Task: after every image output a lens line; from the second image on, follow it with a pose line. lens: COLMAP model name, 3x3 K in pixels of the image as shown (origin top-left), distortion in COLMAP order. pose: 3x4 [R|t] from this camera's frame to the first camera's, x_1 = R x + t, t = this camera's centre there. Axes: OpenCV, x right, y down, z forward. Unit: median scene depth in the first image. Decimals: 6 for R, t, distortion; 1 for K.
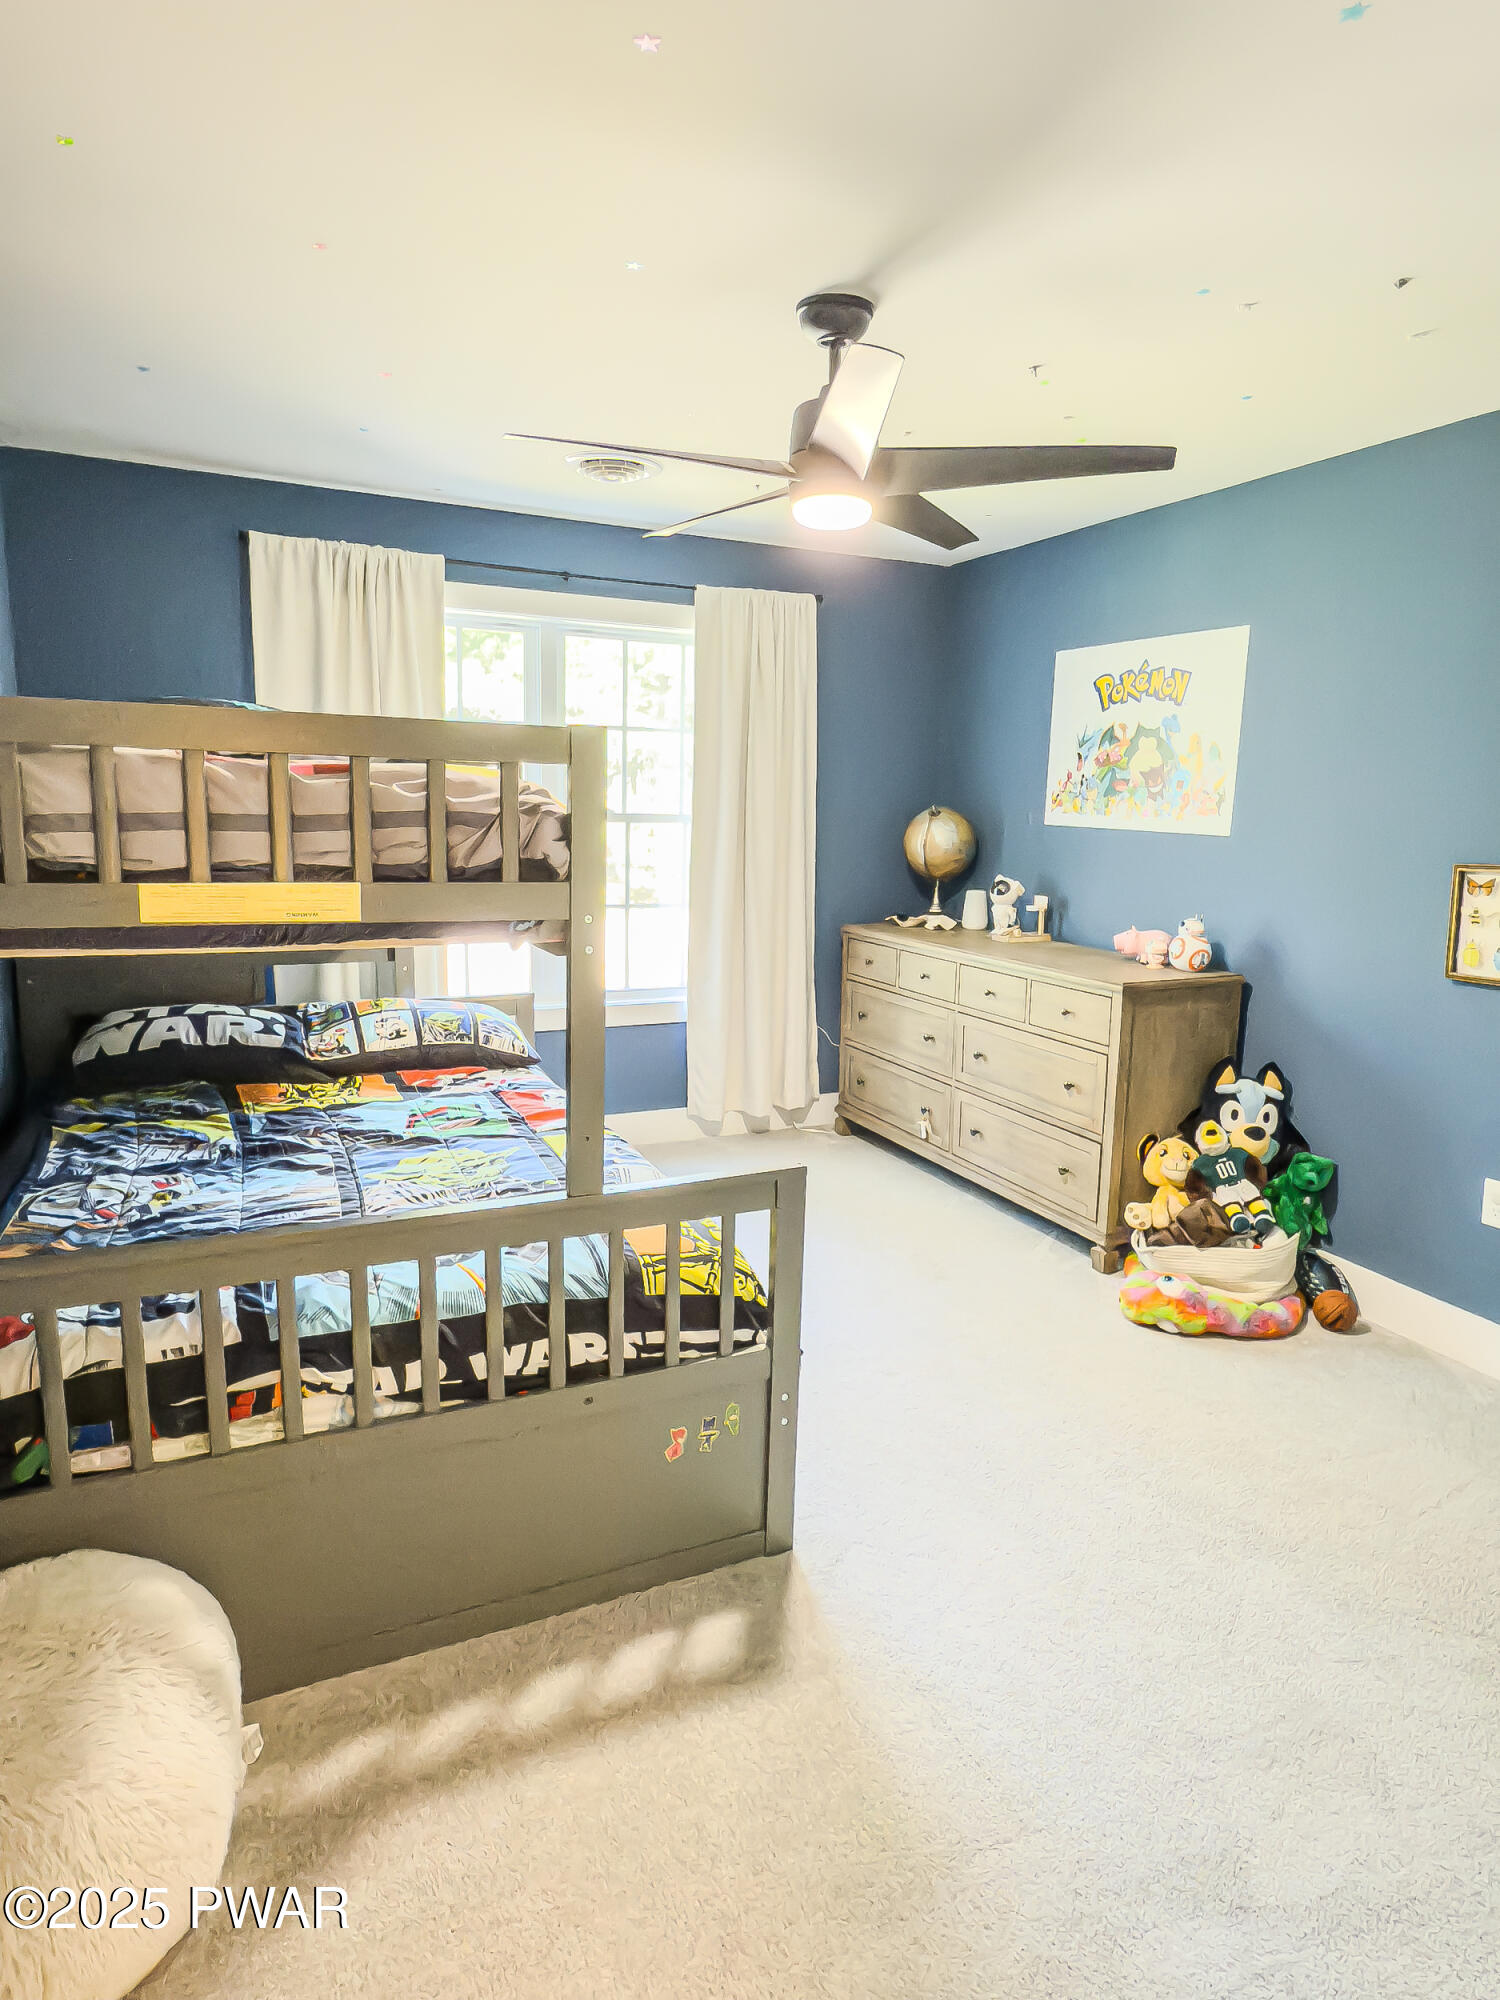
lens RADIAL K [[1152.0, 0, 754.8], [0, 1152.0, 999.0], [0, 0, 1]] dist [-0.012207, 0.006488]
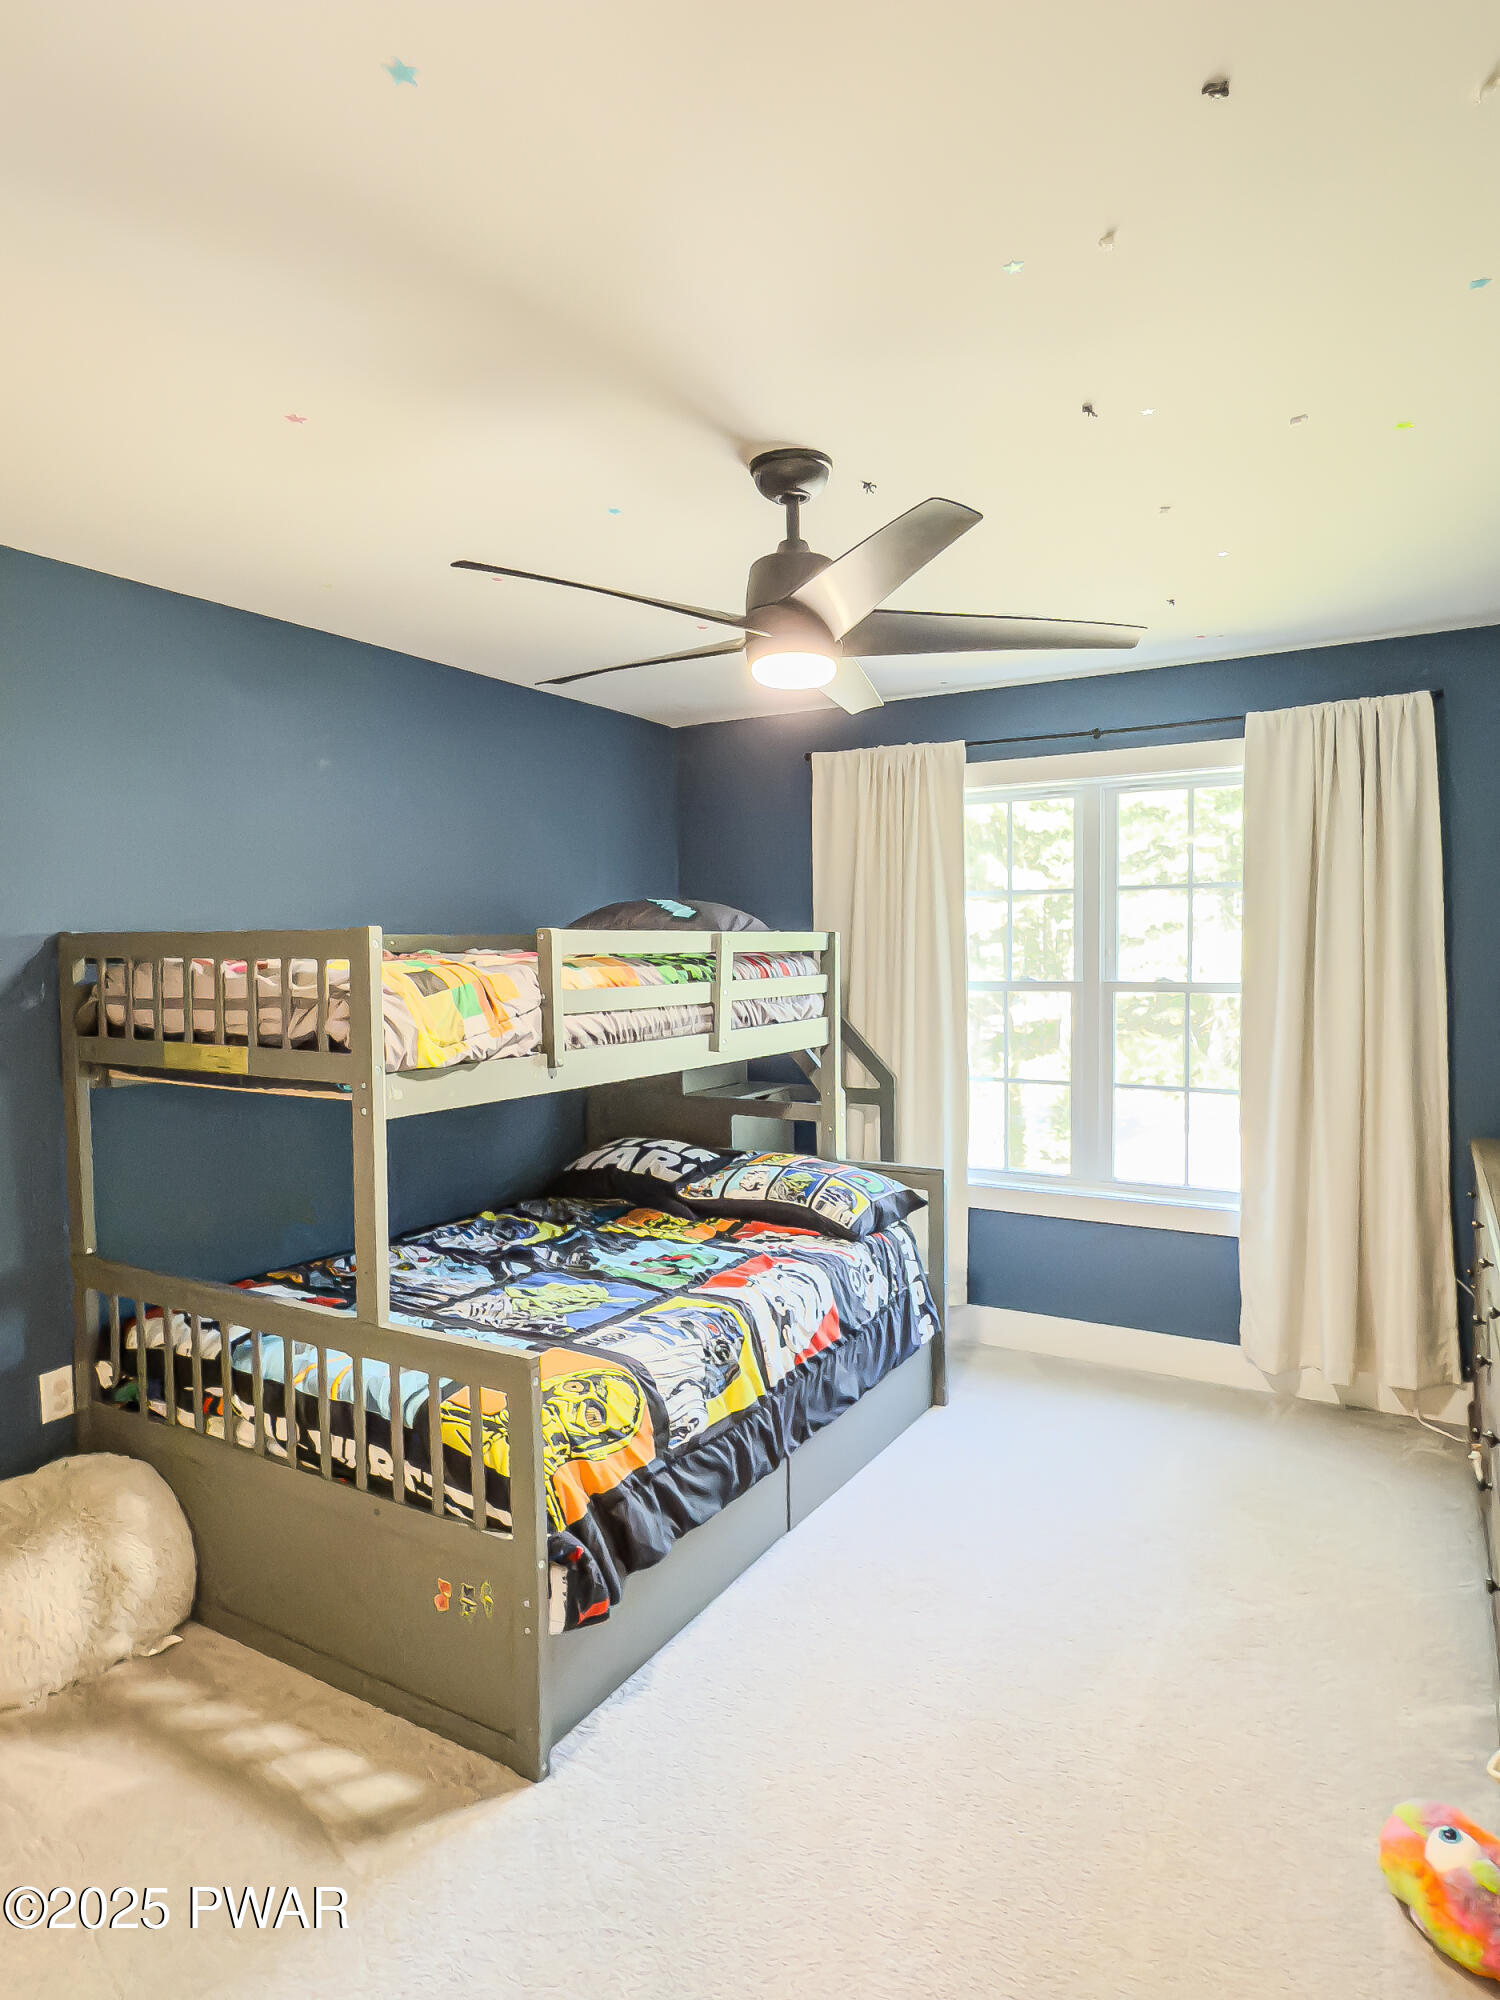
lens RADIAL K [[1152.0, 0, 757.7], [0, 1152.0, 1000.9], [0, 0, 1]] dist [-0.012207, 0.006488]
pose [[0.567722, 0.007221, -0.823189, 0.974611], [-0.118791, 0.990215, -0.073239, -0.106890], [0.814604, 0.139367, 0.563024, 0.589144]]
